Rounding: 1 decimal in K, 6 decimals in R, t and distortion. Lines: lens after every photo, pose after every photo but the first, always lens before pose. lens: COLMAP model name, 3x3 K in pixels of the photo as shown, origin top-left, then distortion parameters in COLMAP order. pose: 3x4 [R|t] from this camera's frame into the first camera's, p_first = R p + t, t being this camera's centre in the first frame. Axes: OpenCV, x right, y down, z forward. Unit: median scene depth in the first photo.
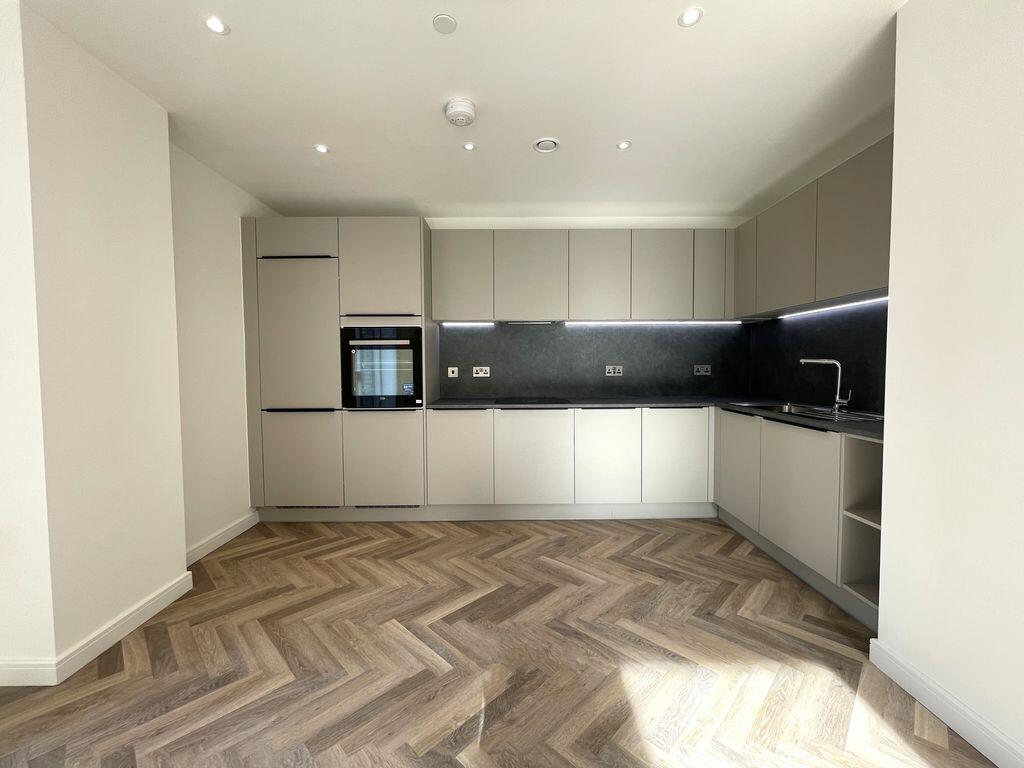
lens RADIAL K [[416.3, 0, 511.7], [0, 416.3, 382.4], [0, 0, 1]] dist [0.001521, -0.000090]
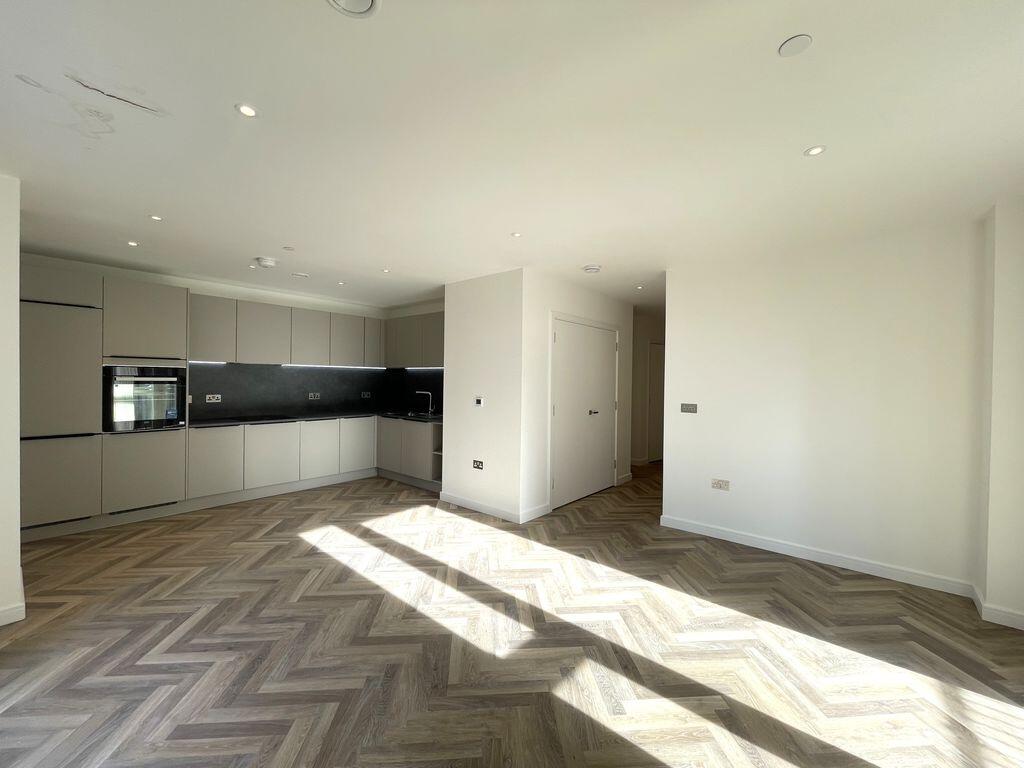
lens RADIAL K [[416.3, 0, 511.3], [0, 416.3, 379.7], [0, 0, 1]] dist [0.001521, -0.000090]
pose [[0.647747, 0.014161, 0.761724, -0.570652], [0.012301, 0.999503, -0.029041, -0.042281], [-0.761756, 0.028182, 0.647251, -0.704279]]
